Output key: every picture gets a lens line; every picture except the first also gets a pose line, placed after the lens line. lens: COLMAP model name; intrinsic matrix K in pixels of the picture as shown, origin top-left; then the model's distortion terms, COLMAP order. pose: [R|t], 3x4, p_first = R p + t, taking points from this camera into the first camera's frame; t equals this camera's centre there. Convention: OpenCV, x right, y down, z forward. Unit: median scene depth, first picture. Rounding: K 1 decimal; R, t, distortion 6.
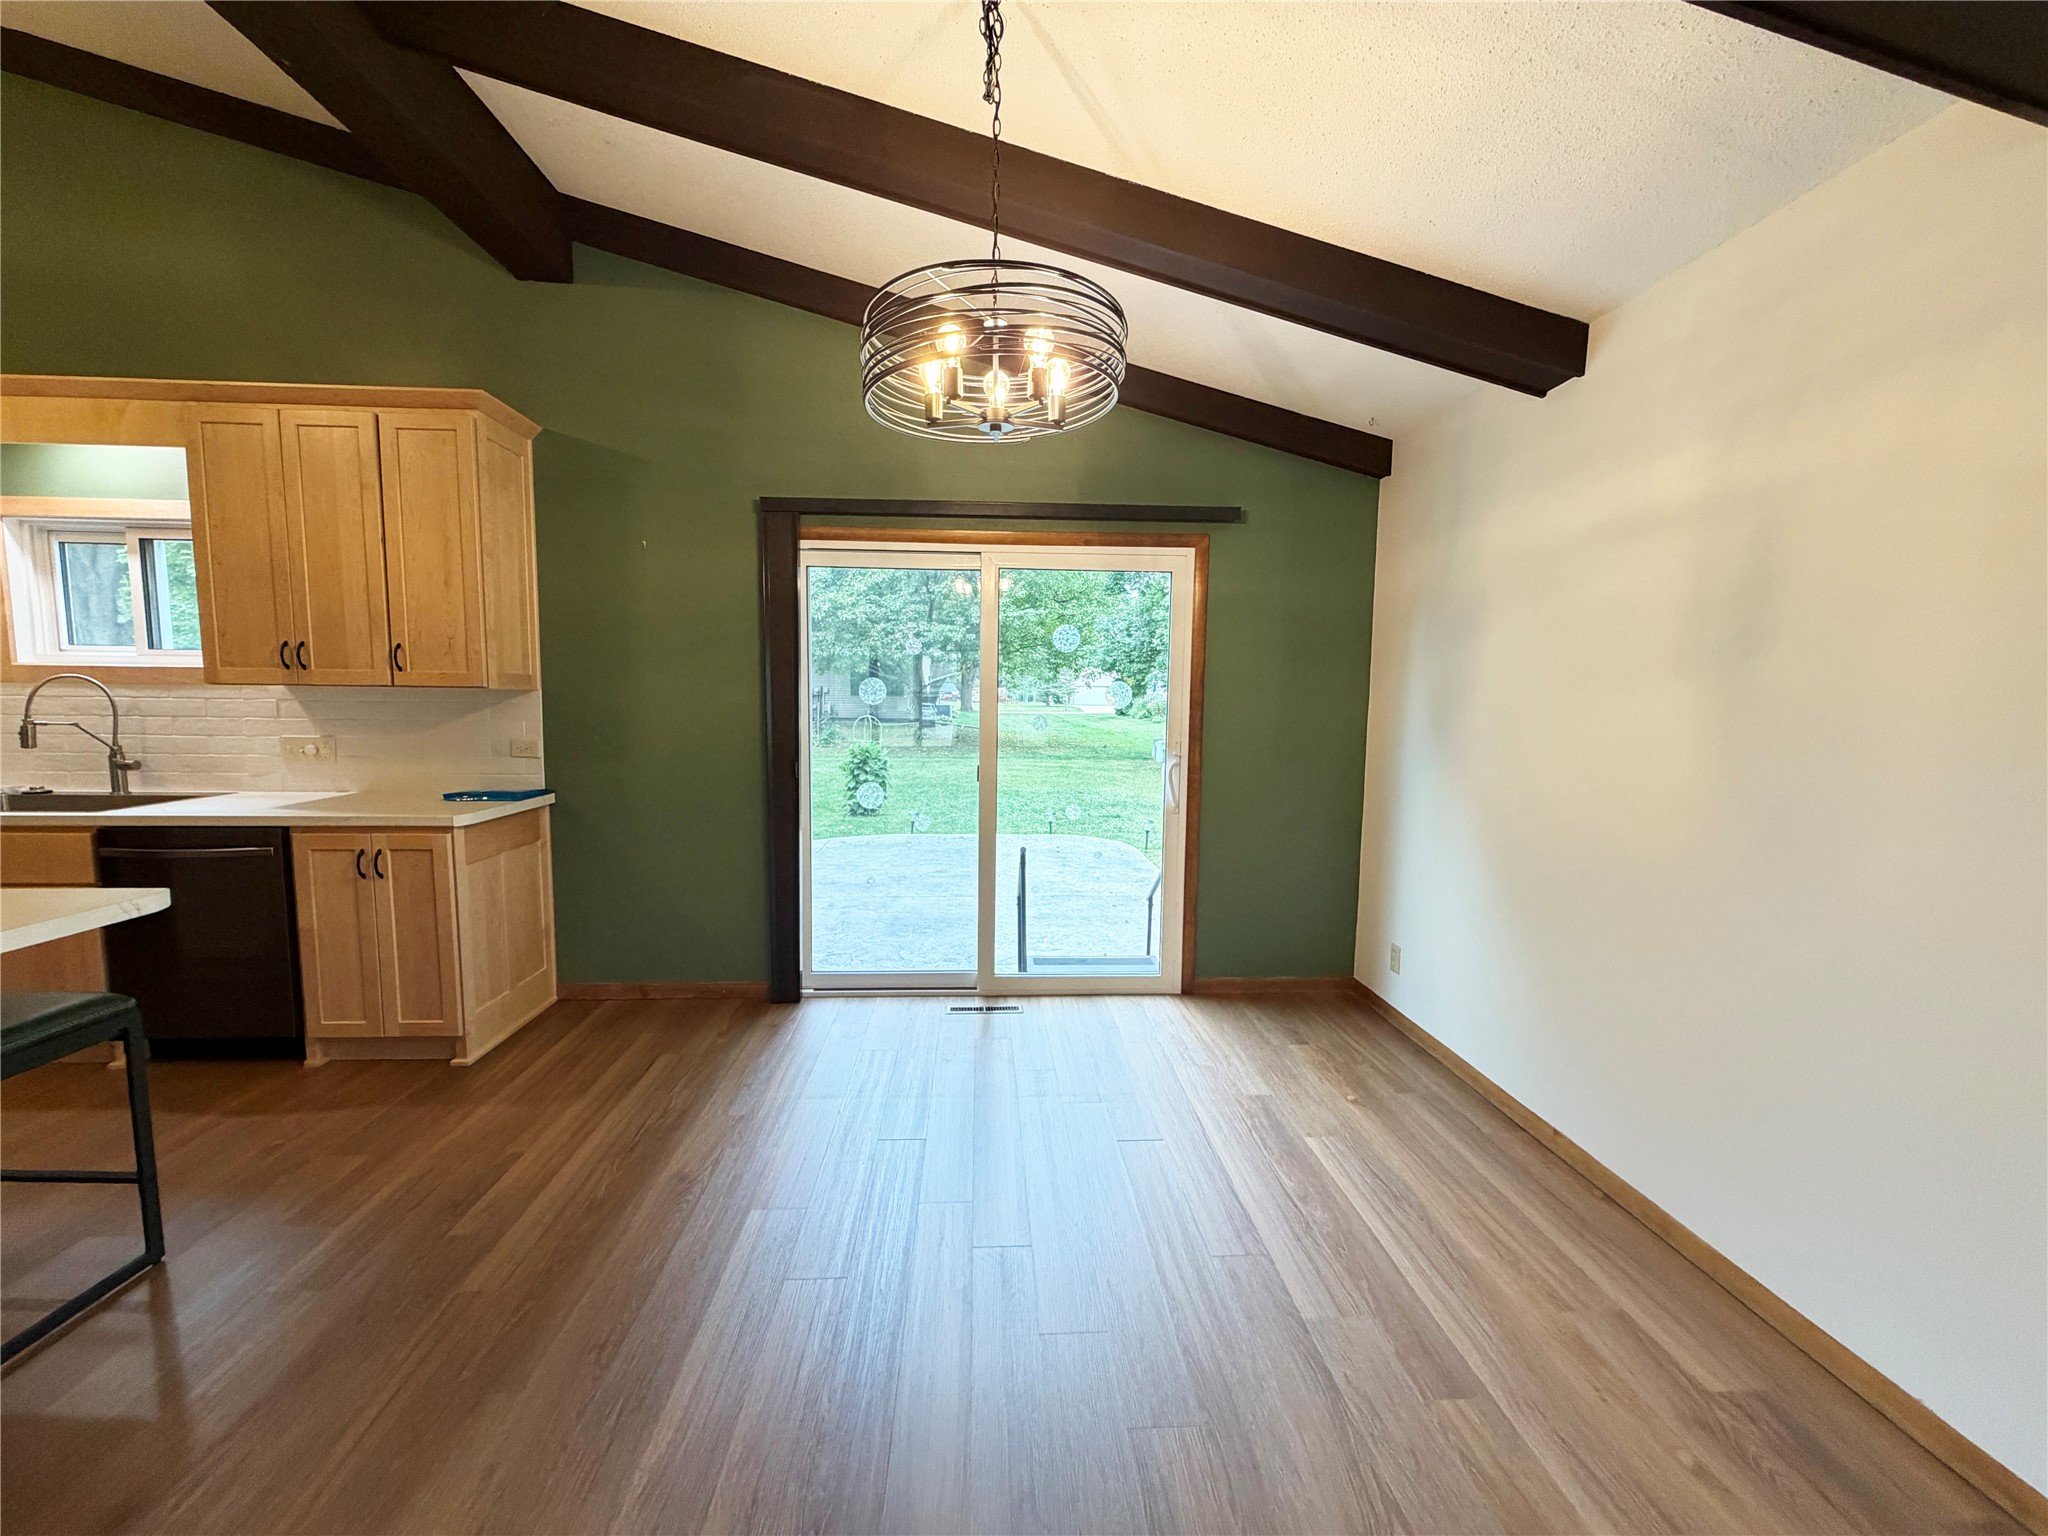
lens RADIAL K [[816.1, 0, 1023.0], [0, 816.1, 768.6], [0, 0, 1]] dist [-0.000695, 0.000861]
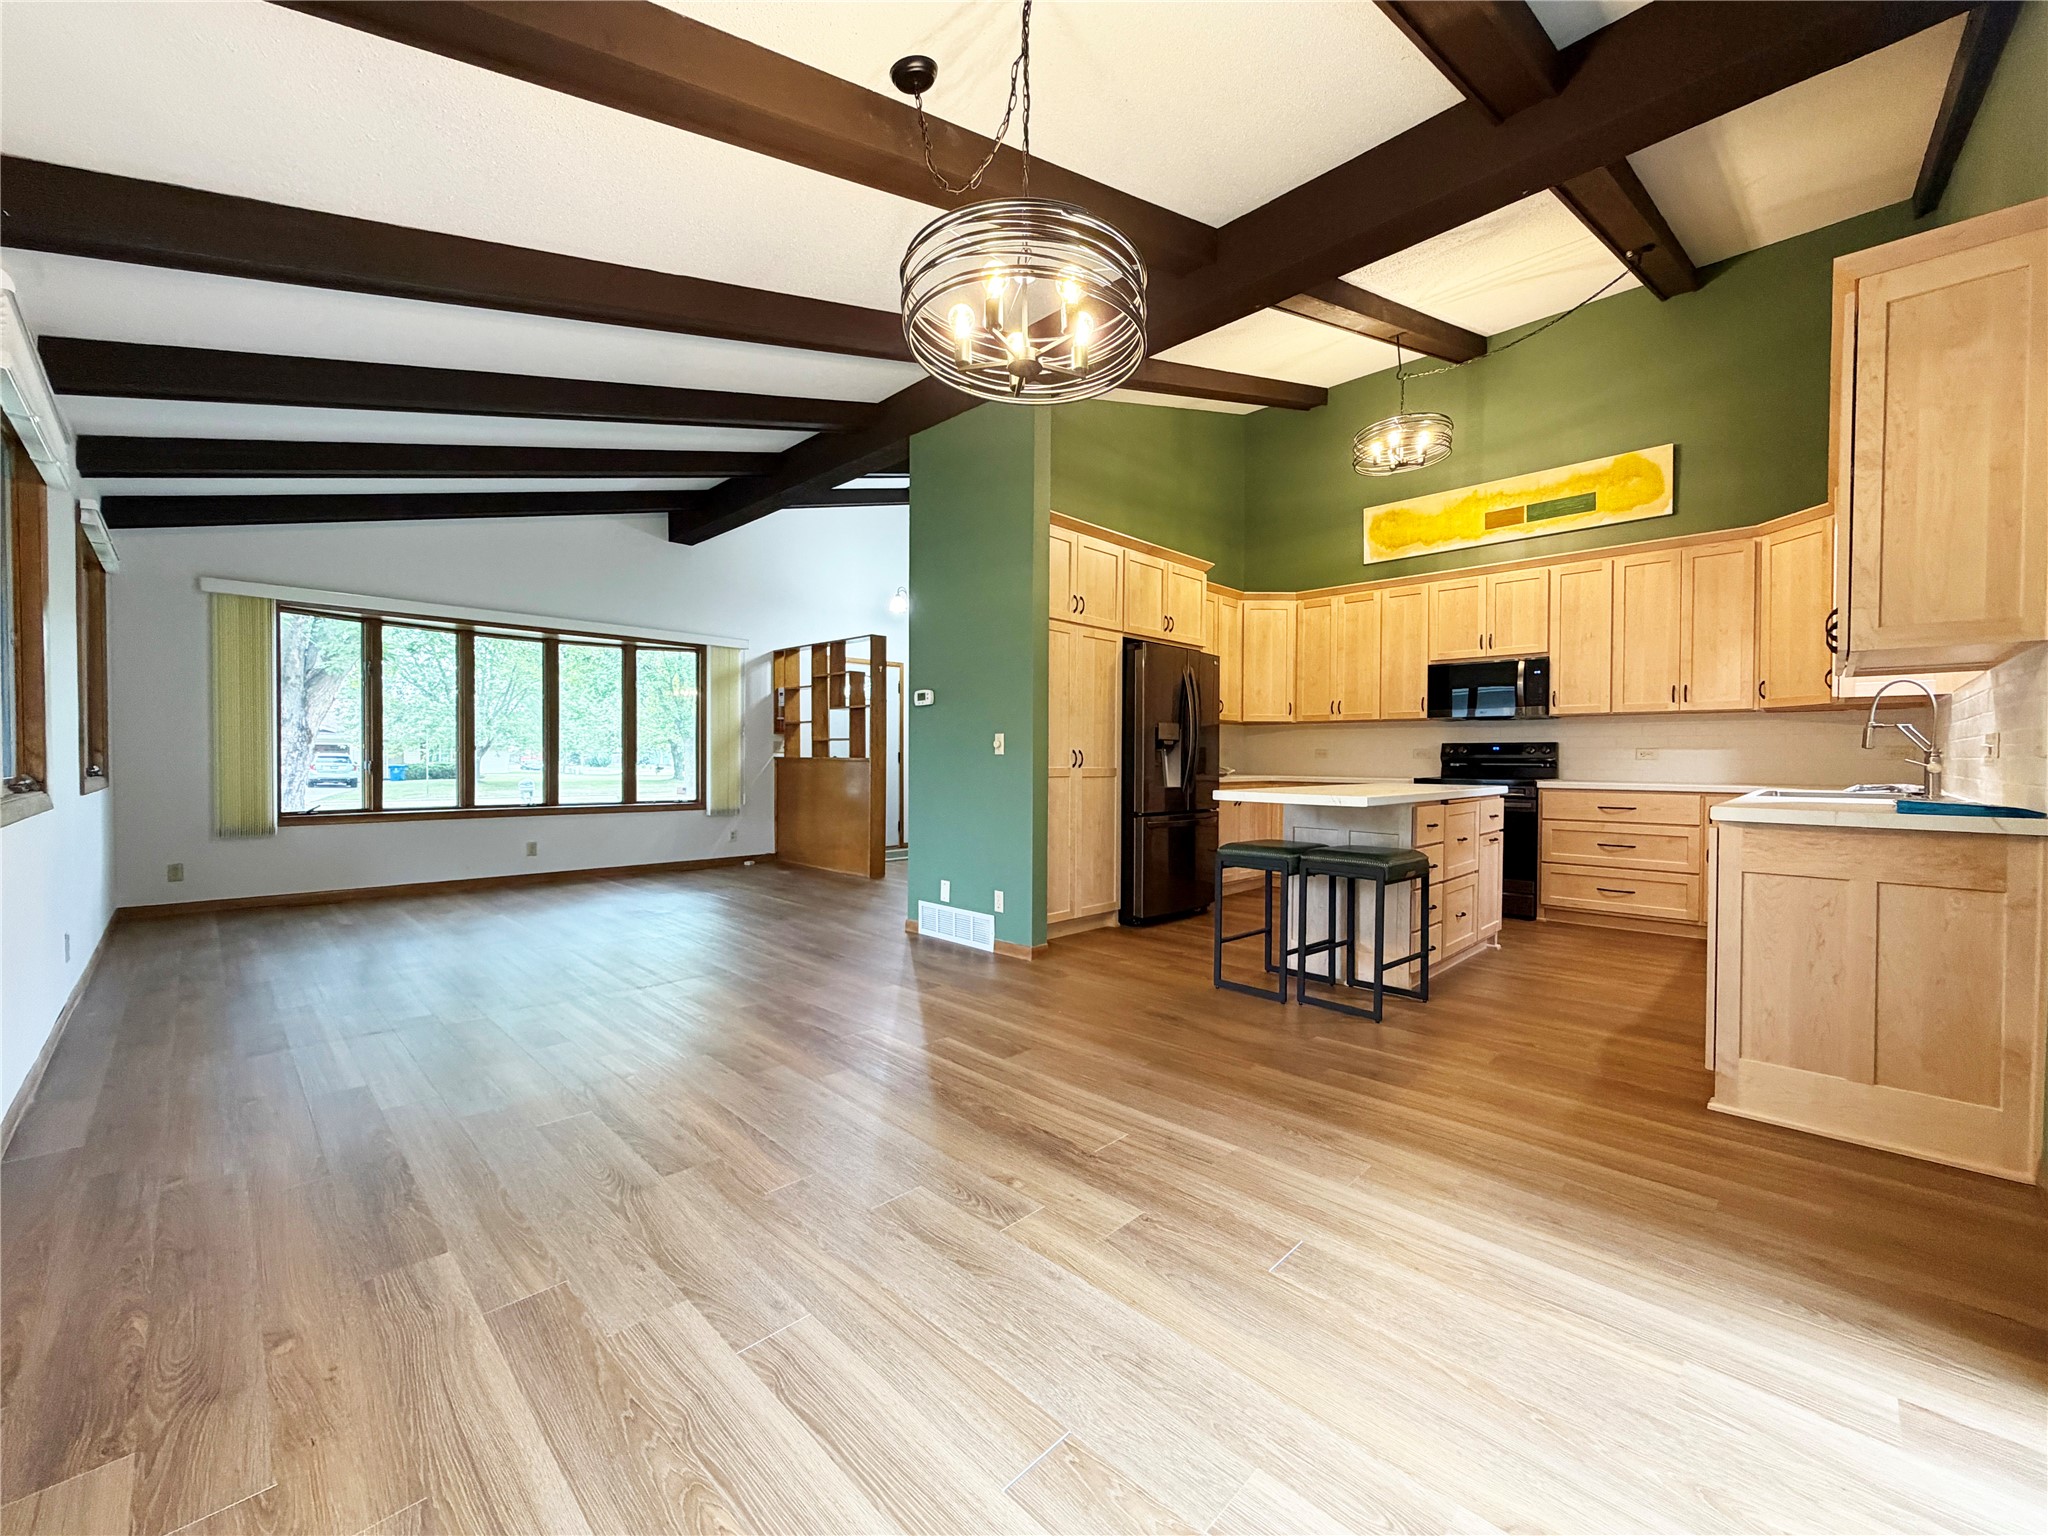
lens RADIAL K [[816.1, 0, 1021.4], [0, 816.1, 767.1], [0, 0, 1]] dist [-0.000695, 0.000861]
pose [[-0.743075, -0.008109, -0.669159, 0.368871], [-0.076851, 0.994345, 0.073291, 0.007346], [0.664780, 0.105886, -0.739496, 1.006557]]
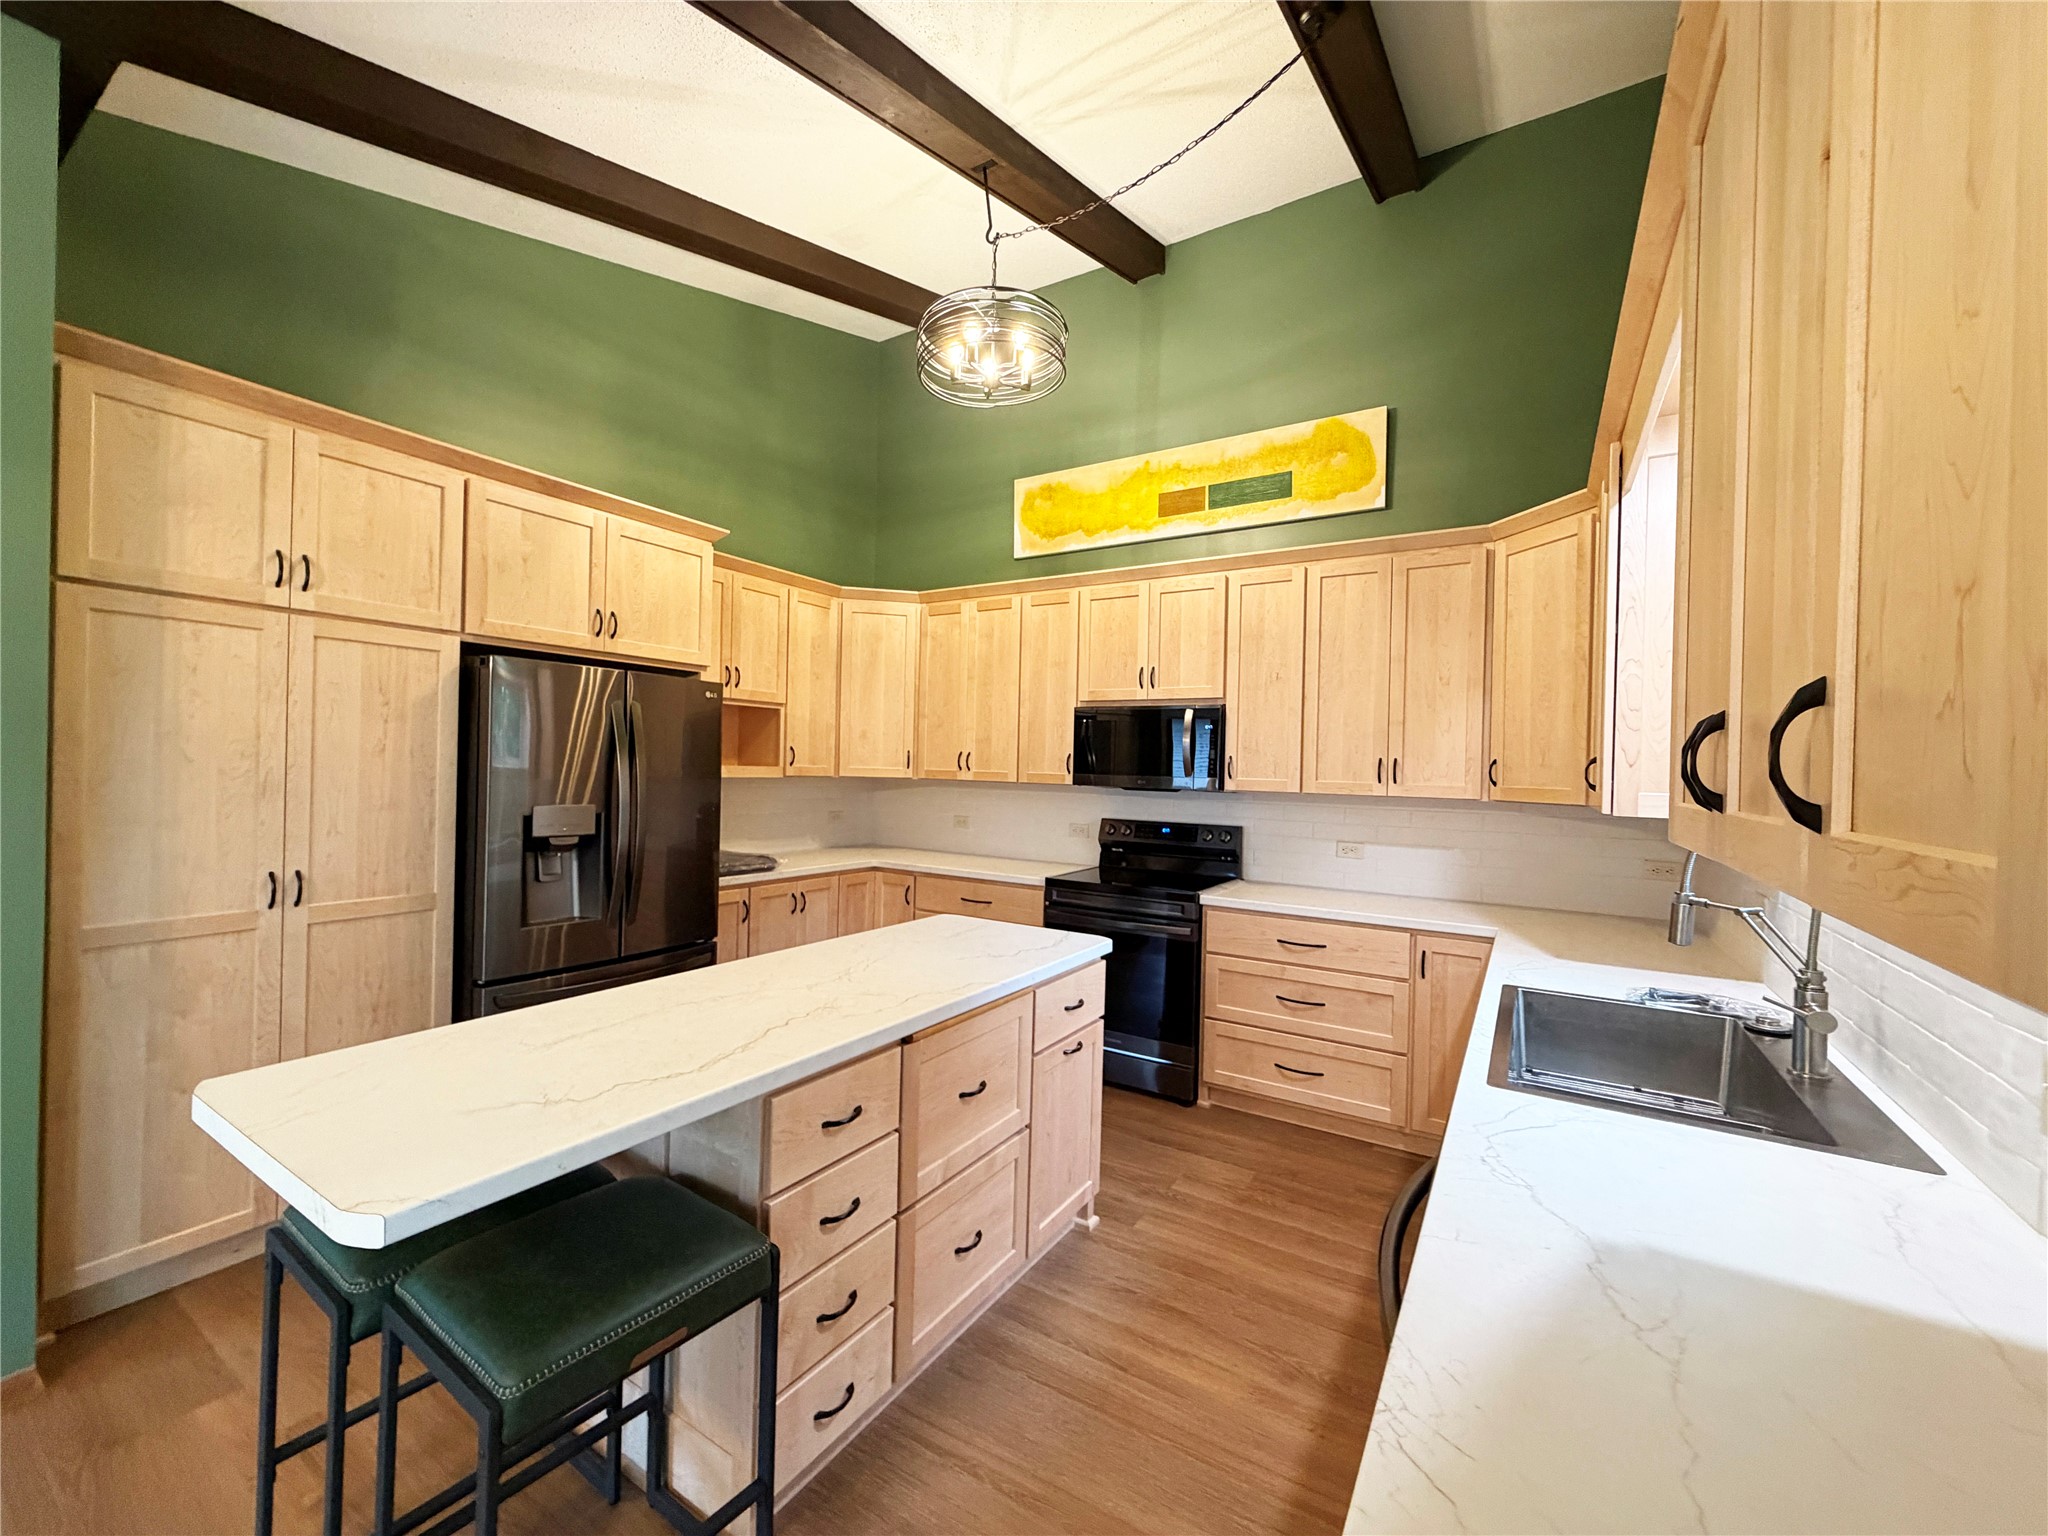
lens RADIAL K [[816.1, 0, 1023.2], [0, 816.1, 765.6], [0, 0, 1]] dist [-0.000695, 0.000861]
pose [[-0.576833, -0.026896, -0.816419, -0.482004], [-0.107727, 0.993233, 0.043392, -0.115087], [0.809728, 0.112980, -0.575827, 0.898038]]
